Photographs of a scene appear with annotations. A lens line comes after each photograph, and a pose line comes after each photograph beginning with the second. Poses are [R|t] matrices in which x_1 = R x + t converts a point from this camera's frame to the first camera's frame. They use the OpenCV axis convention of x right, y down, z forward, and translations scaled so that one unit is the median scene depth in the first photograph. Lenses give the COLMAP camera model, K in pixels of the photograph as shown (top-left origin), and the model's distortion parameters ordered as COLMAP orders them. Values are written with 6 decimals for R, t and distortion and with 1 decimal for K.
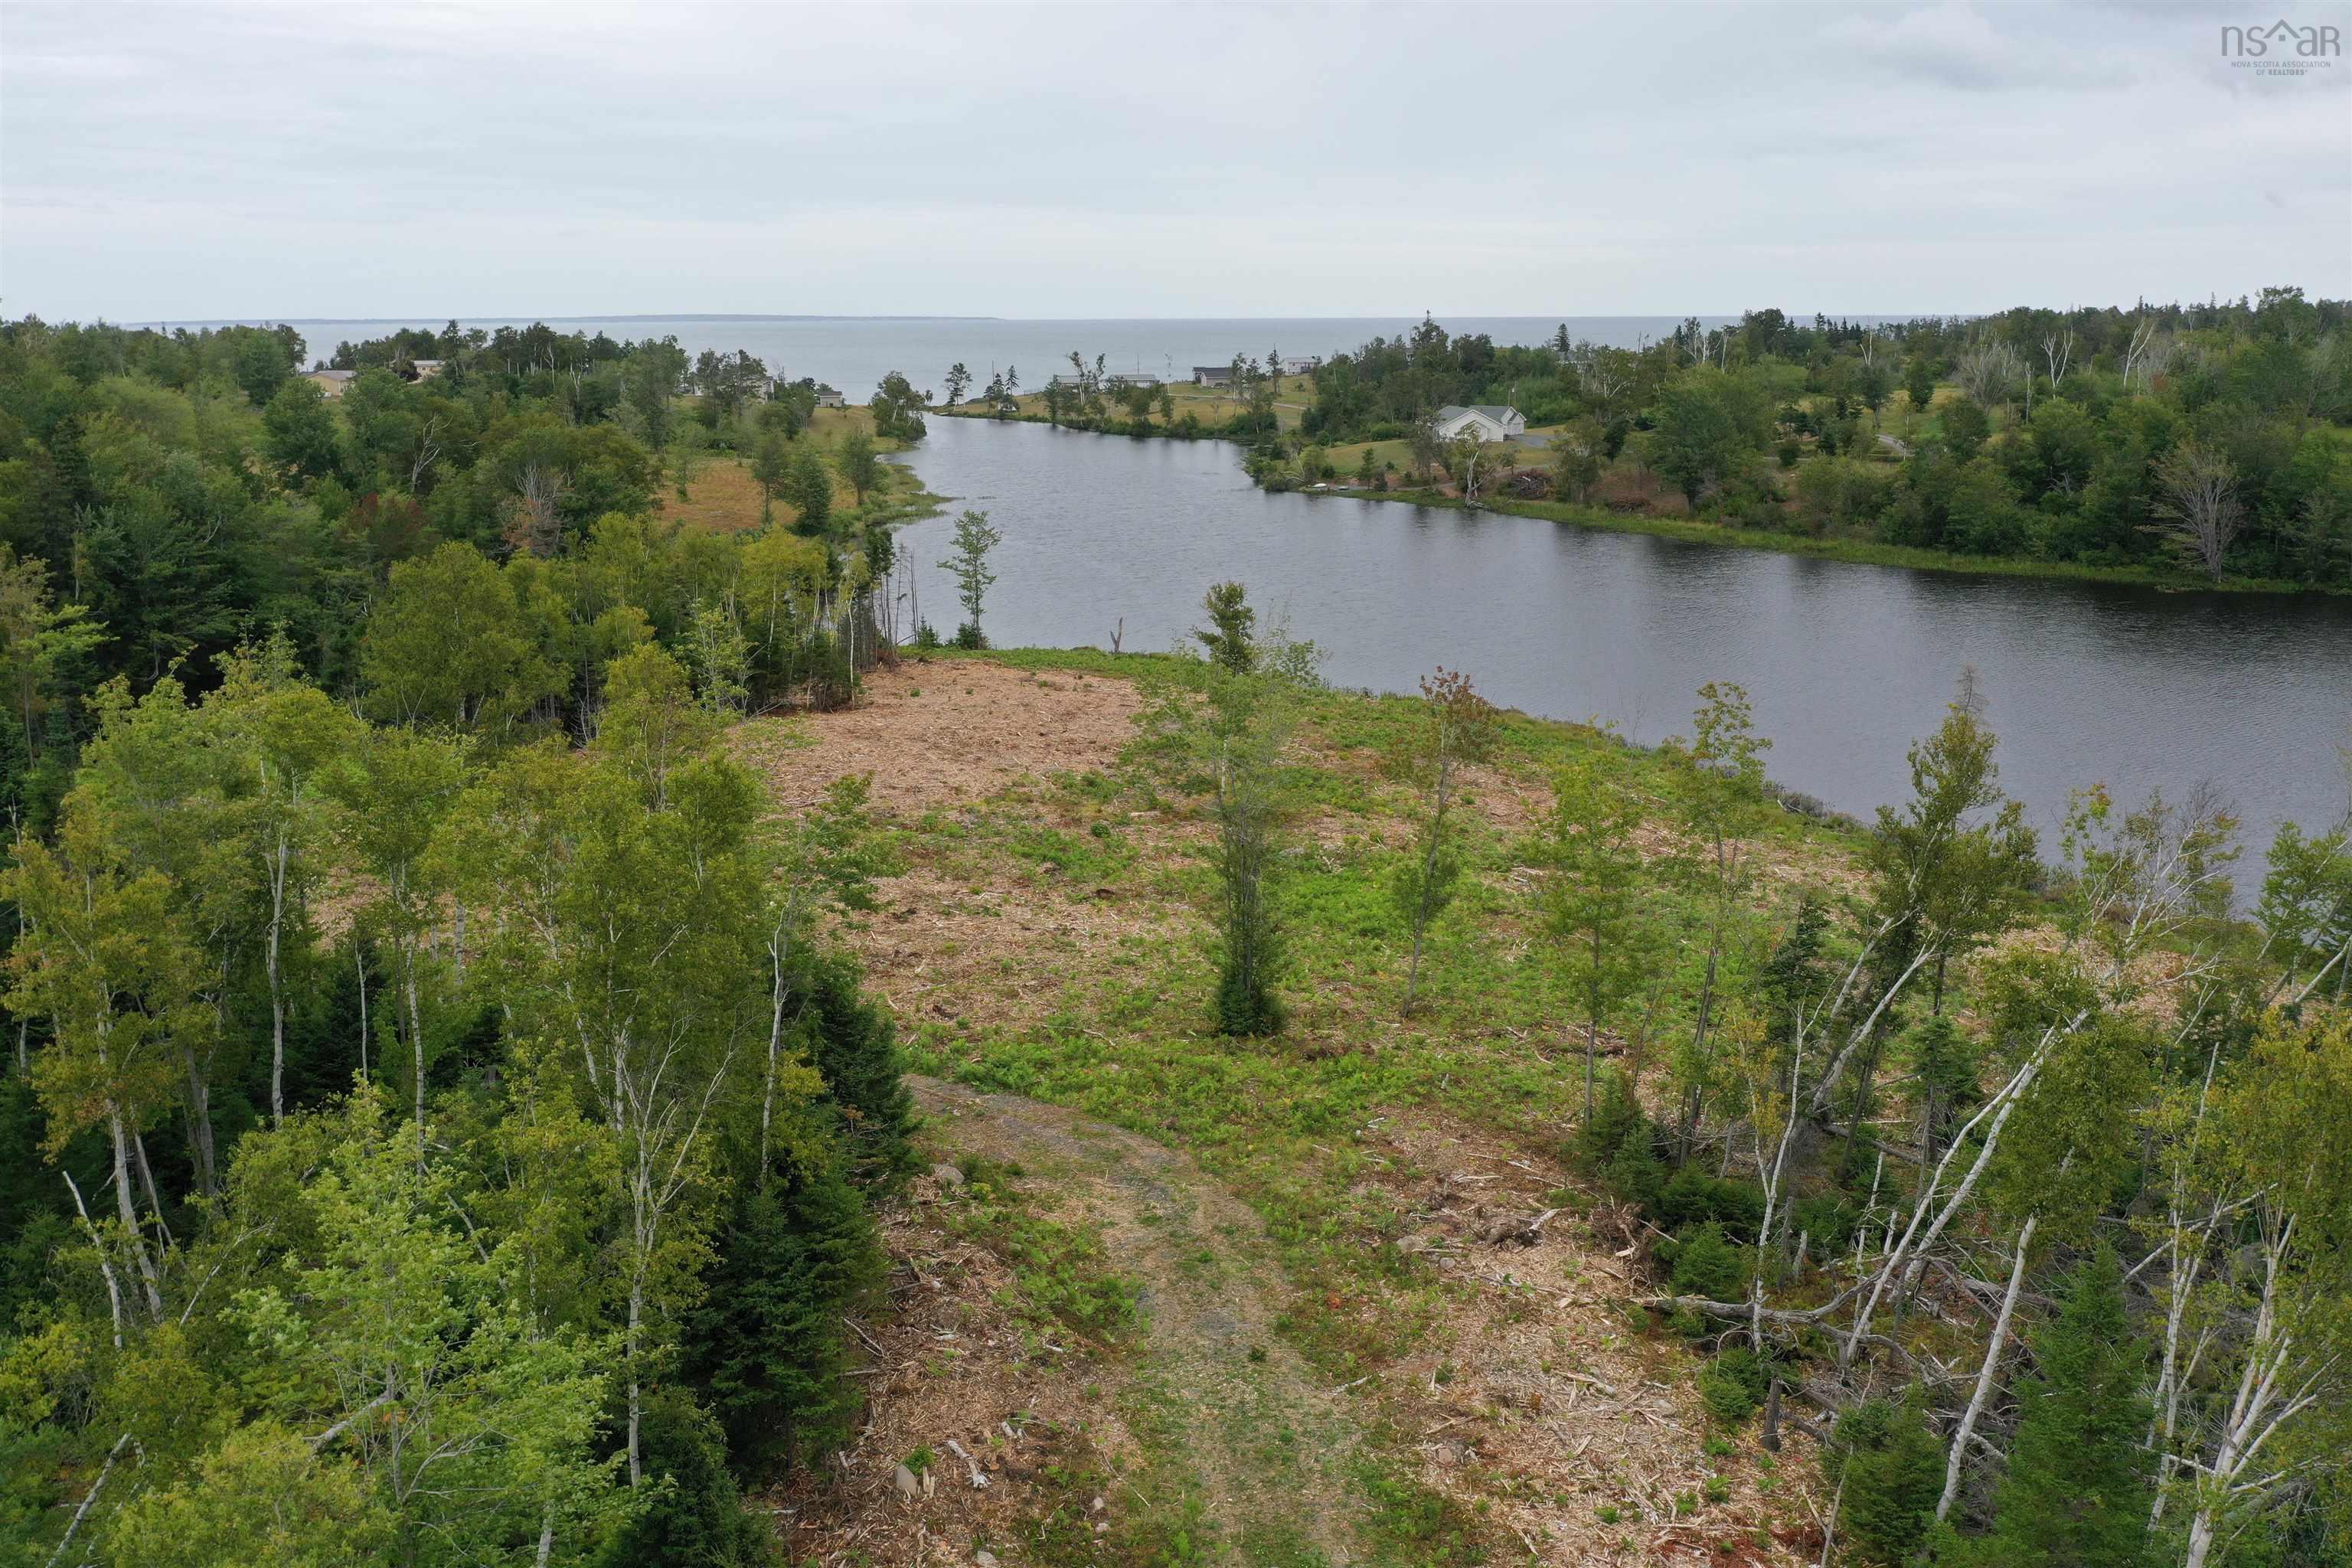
lens RADIAL K [[1874.1, 0, 1178.6], [0, 1874.1, 752.3], [0, 0, 1]] dist [0.000904, -0.001437]
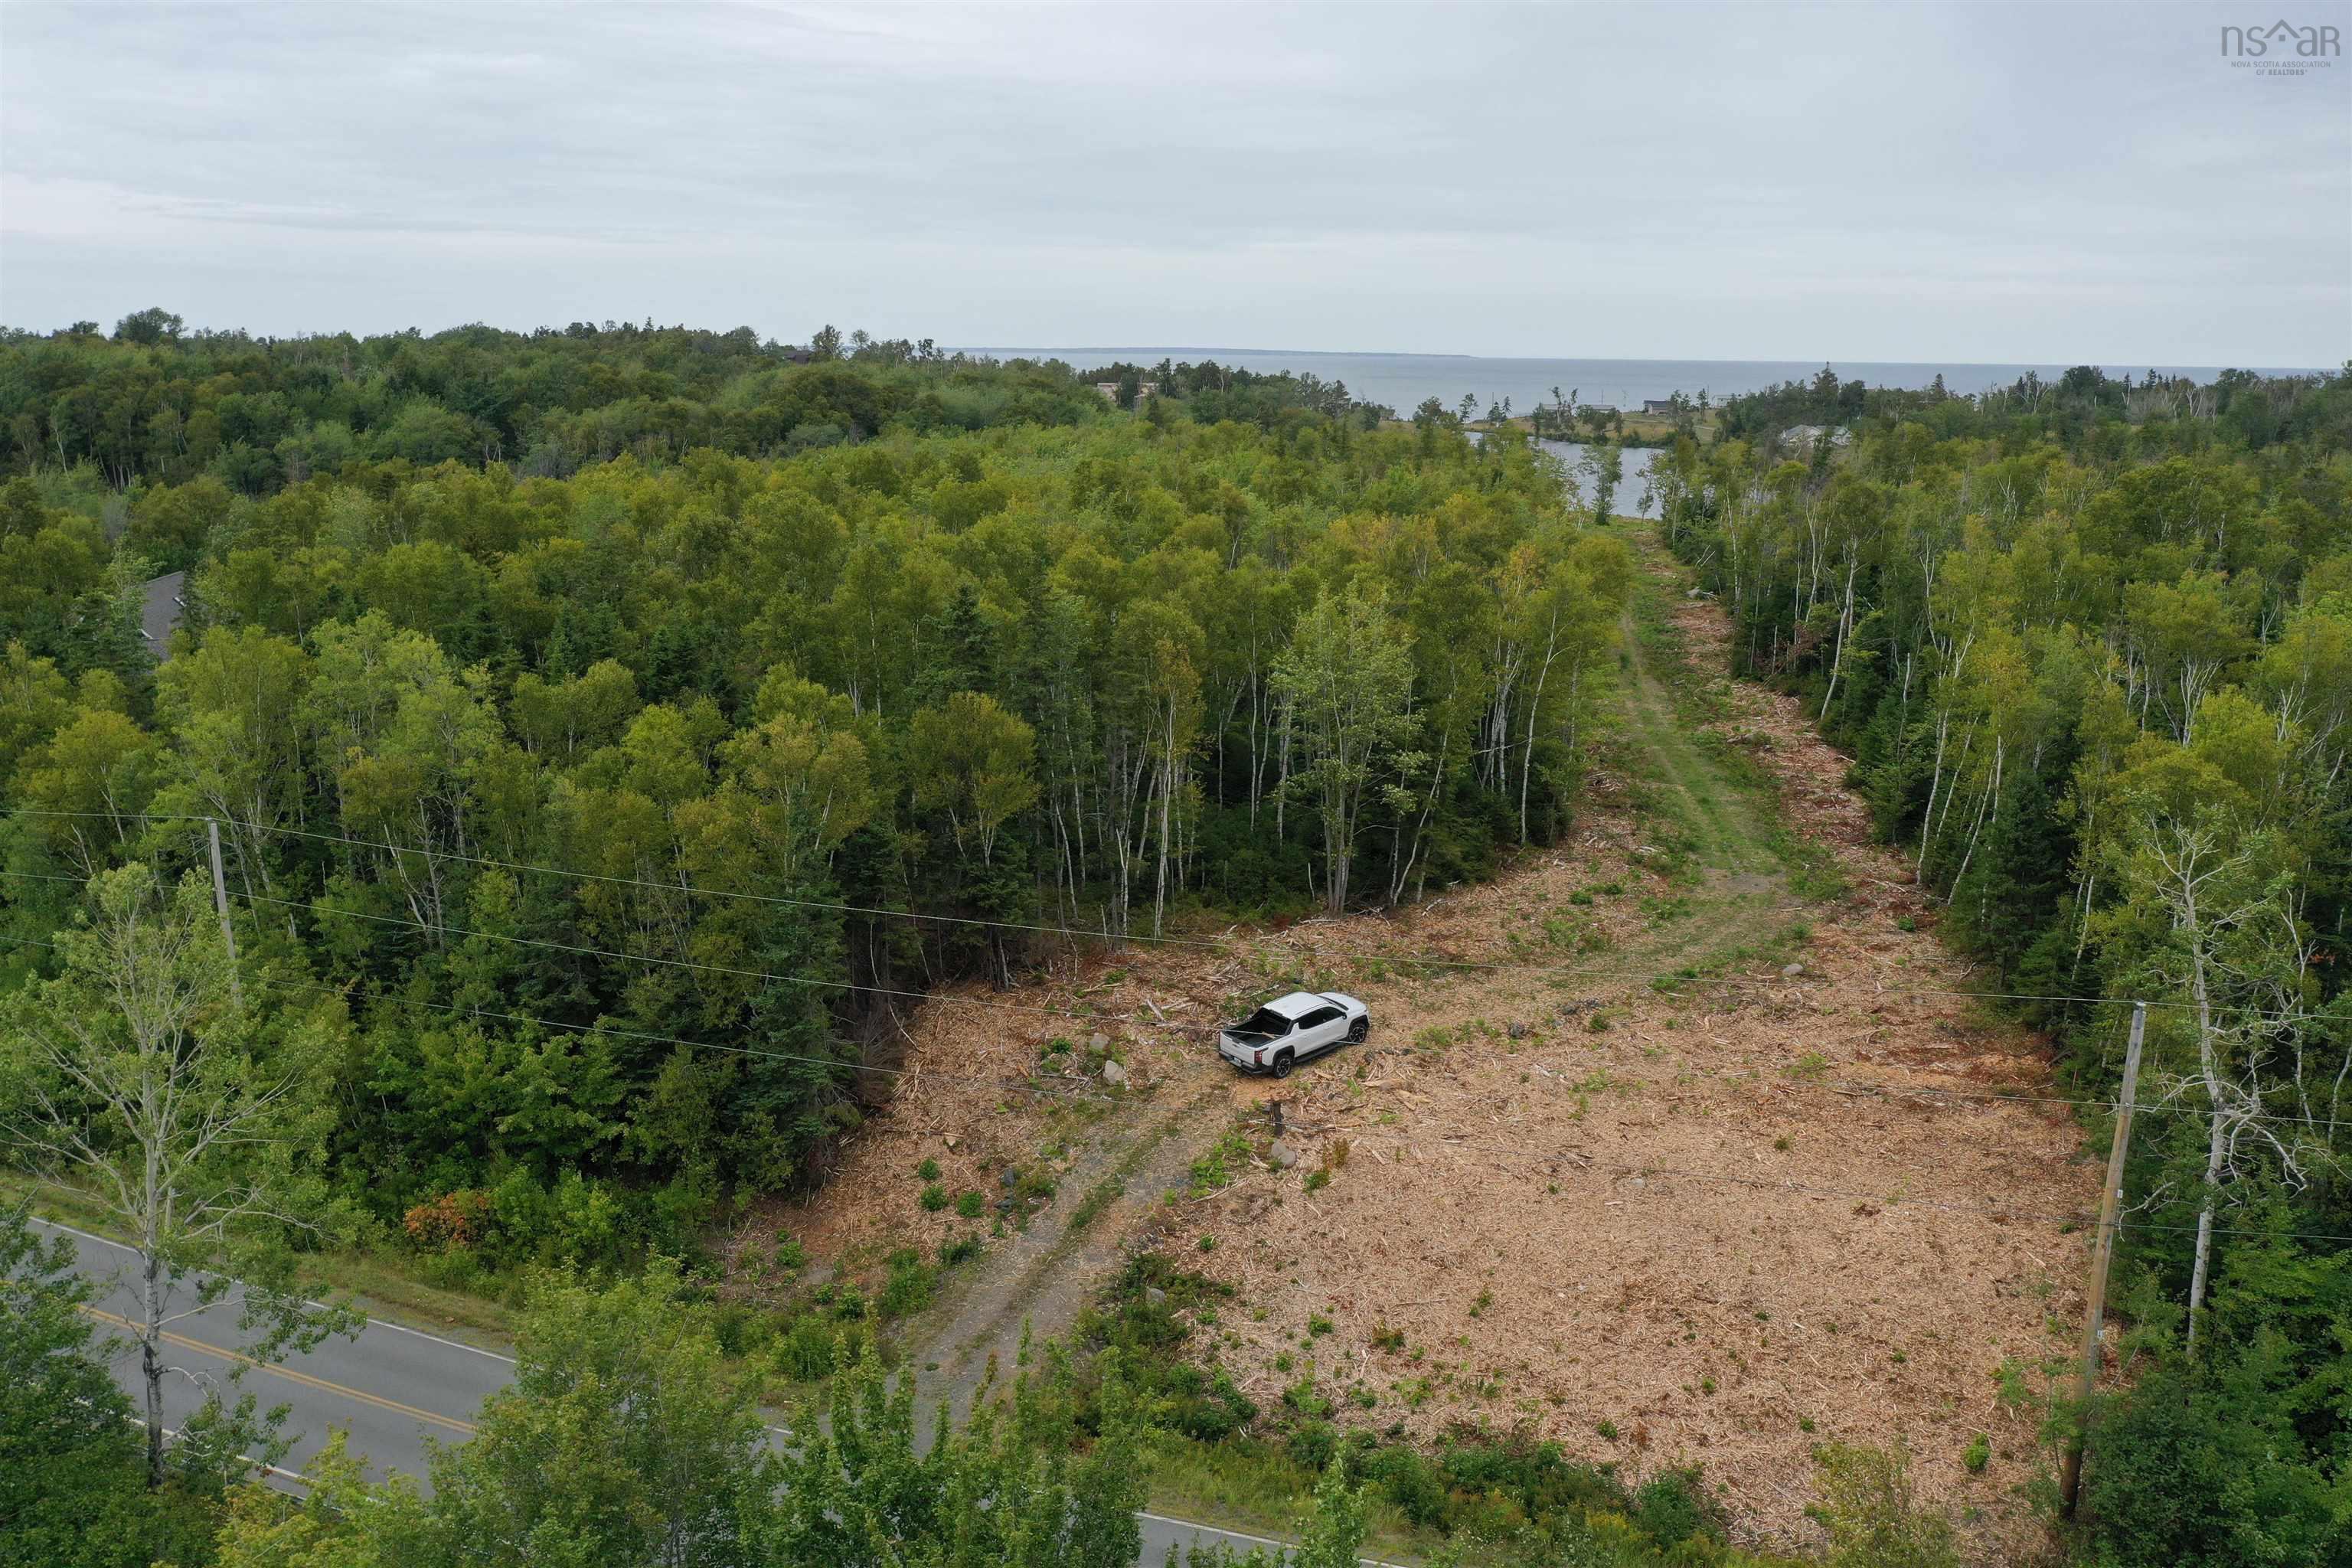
lens RADIAL K [[1874.1, 0, 1178.6], [0, 1874.1, 752.3], [0, 0, 1]] dist [0.000904, -0.001437]
pose [[0.970146, 0.067562, -0.232921, 0.018514], [-0.071729, 0.997379, -0.009456, 0.107914], [0.231672, 0.025881, 0.972450, -0.492439]]
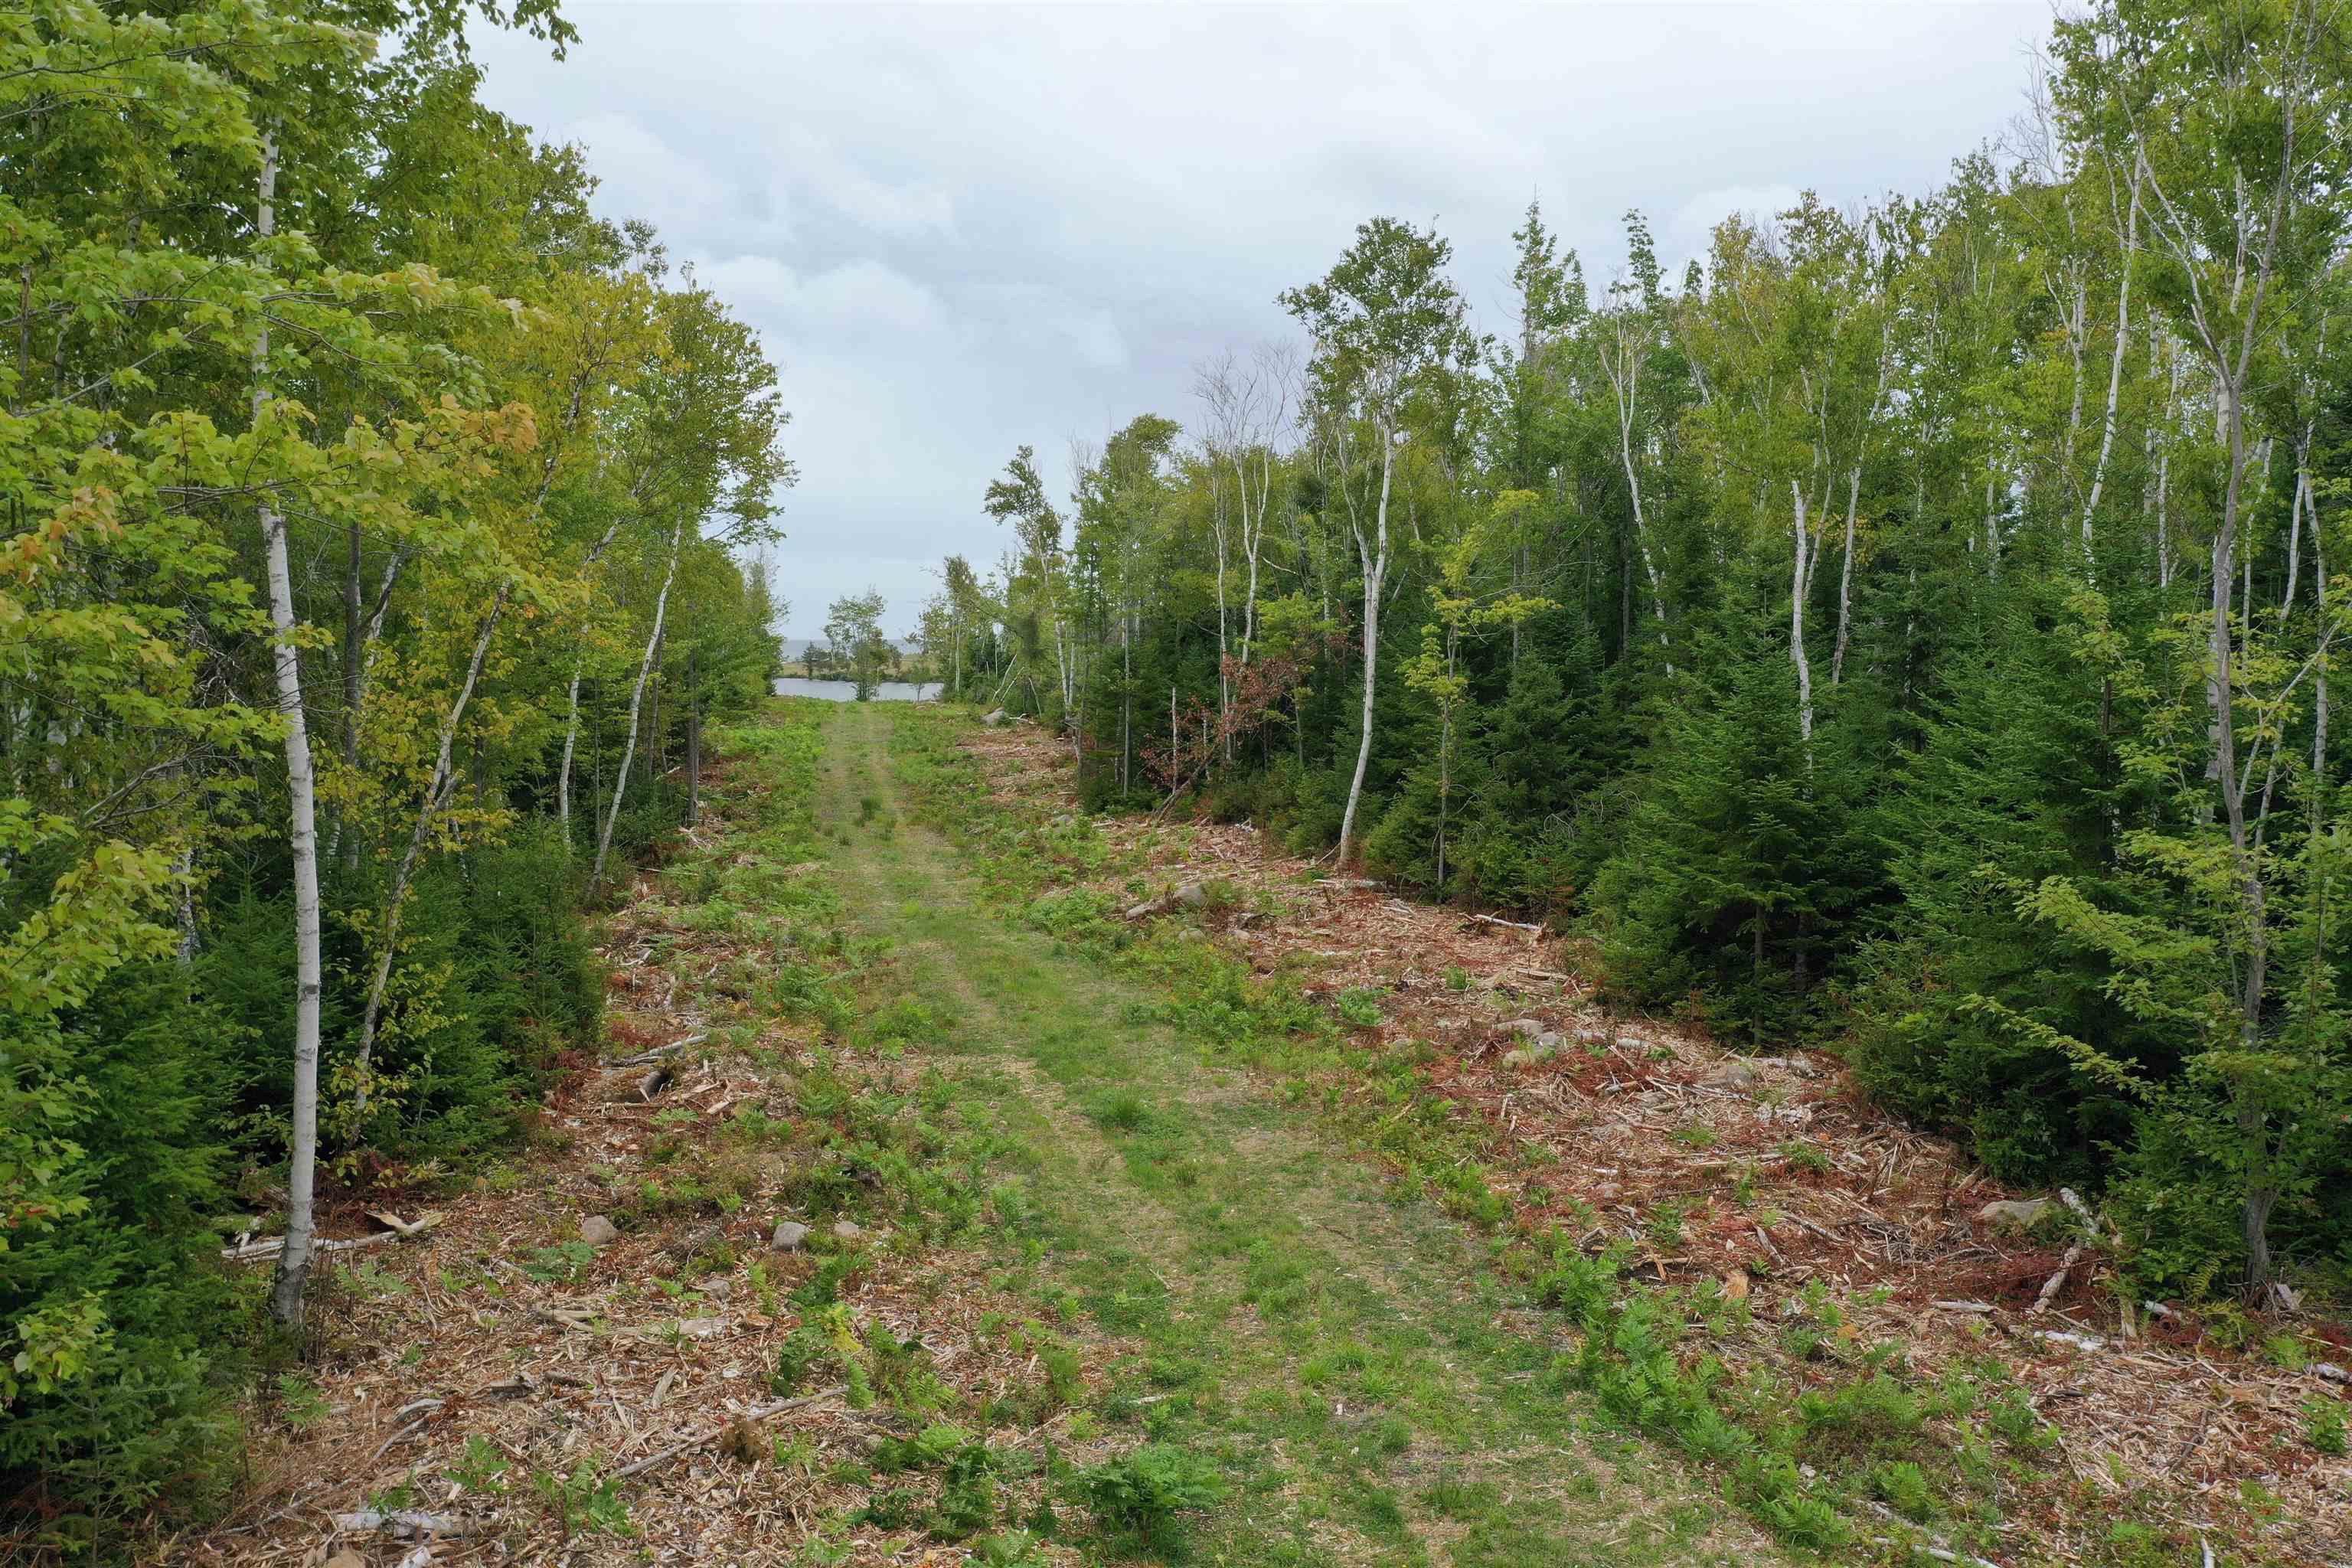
lens RADIAL K [[1874.1, 0, 1178.6], [0, 1874.1, 752.3], [0, 0, 1]] dist [0.000904, -0.001437]
pose [[0.991760, -0.003345, 0.128068, 0.022309], [0.024538, 0.986111, -0.164264, 0.105848], [-0.125740, 0.166053, 0.978068, -0.326041]]
